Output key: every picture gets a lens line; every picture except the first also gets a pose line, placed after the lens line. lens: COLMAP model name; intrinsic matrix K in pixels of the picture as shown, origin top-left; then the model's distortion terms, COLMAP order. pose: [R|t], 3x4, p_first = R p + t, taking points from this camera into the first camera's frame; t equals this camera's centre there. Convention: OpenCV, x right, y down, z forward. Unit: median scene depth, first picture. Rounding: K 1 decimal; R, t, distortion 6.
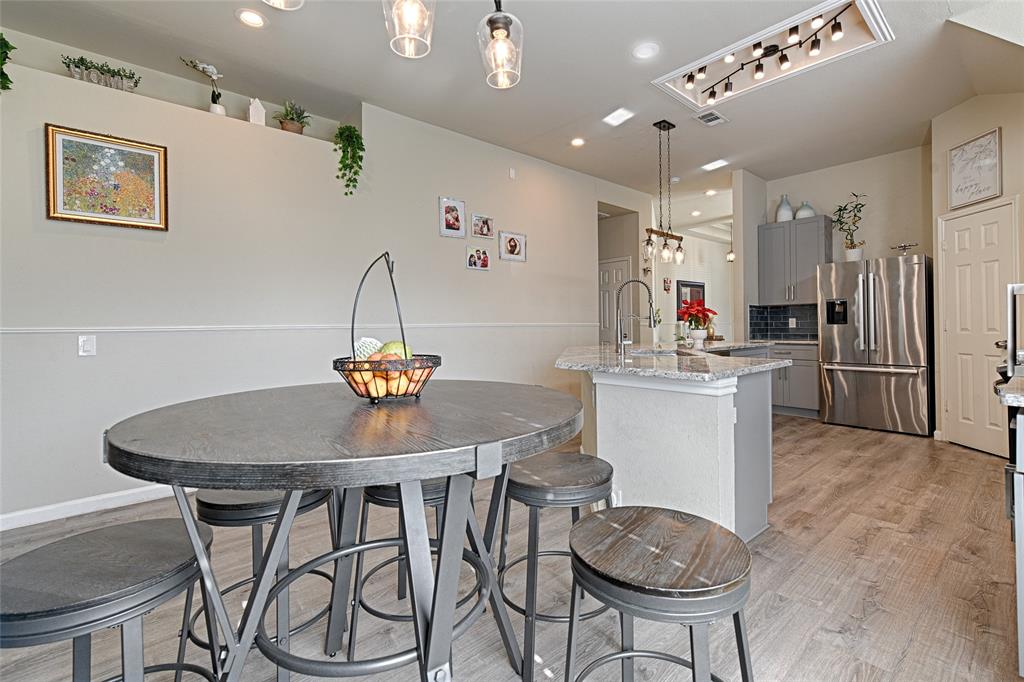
lens RADIAL K [[455.1, 0, 524.5], [0, 455.1, 321.5], [0, 0, 1]] dist [0.011571, -0.002216]
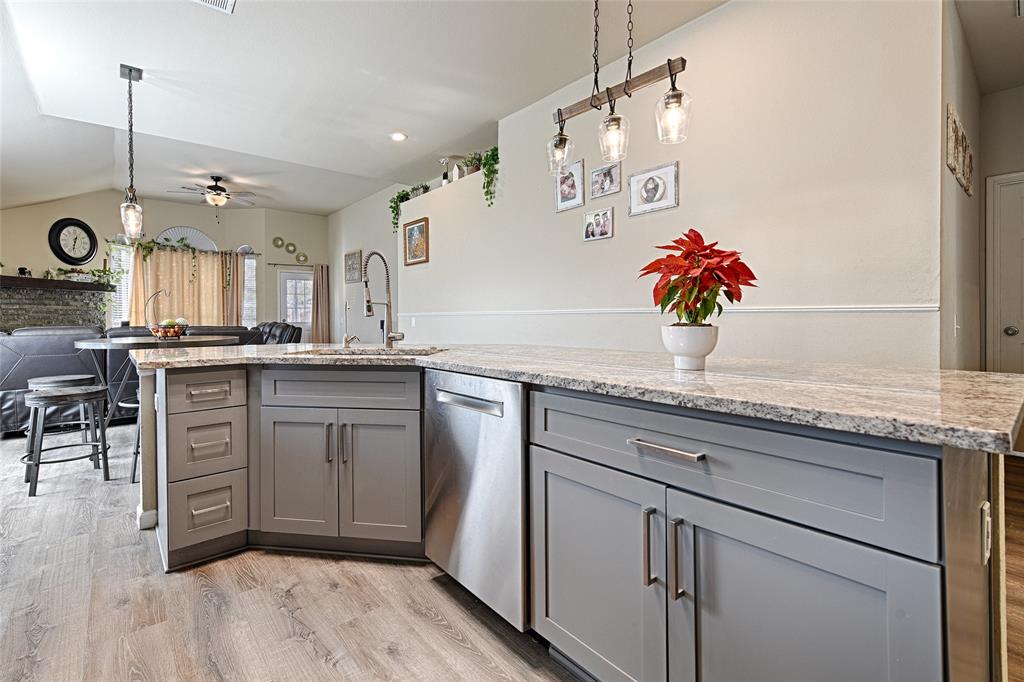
lens RADIAL K [[455.1, 0, 487.3], [0, 455.1, 318.2], [0, 0, 1]] dist [0.011571, -0.002216]
pose [[-0.038887, 0.014035, -0.999145, 0.691572], [0.015346, 0.999792, 0.013447, 0.006814], [0.999126, -0.014810, -0.039094, 0.850192]]
